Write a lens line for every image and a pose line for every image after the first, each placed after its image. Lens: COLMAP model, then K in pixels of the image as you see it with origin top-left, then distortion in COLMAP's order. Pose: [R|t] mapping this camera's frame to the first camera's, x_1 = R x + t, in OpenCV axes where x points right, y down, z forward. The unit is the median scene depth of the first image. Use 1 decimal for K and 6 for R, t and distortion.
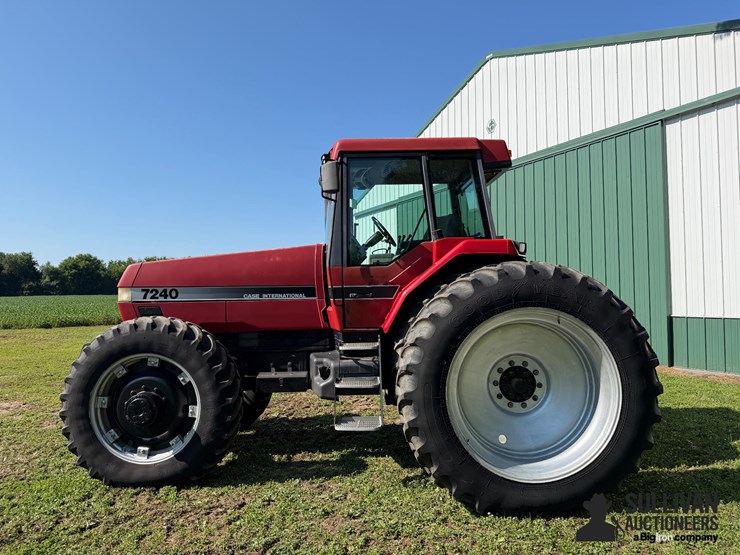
lens RADIAL K [[523.9, 0, 370.9], [0, 523.9, 274.9], [0, 0, 1]] dist [0.049250, -0.057054]
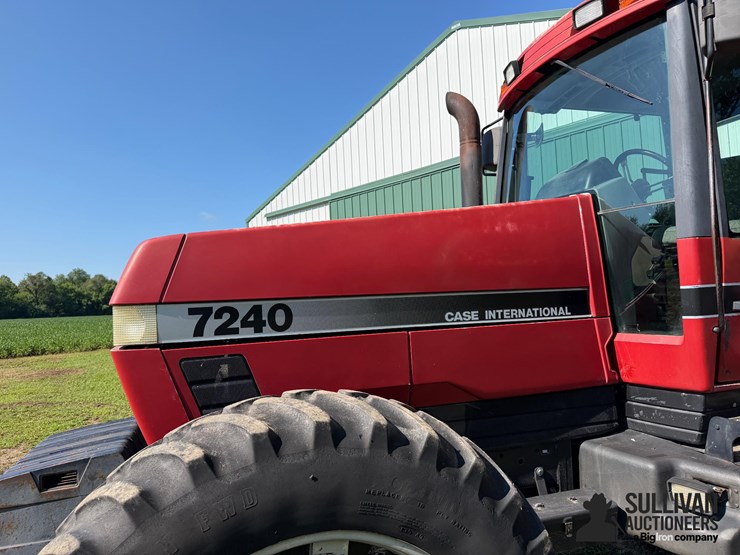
lens RADIAL K [[523.9, 0, 370.7], [0, 523.9, 277.7], [0, 0, 1]] dist [0.049250, -0.057054]
pose [[0.962547, -0.018245, 0.270499, -0.412493], [0.024516, 0.999503, -0.019819, 0.016783], [-0.270003, 0.025708, 0.962516, 0.630787]]
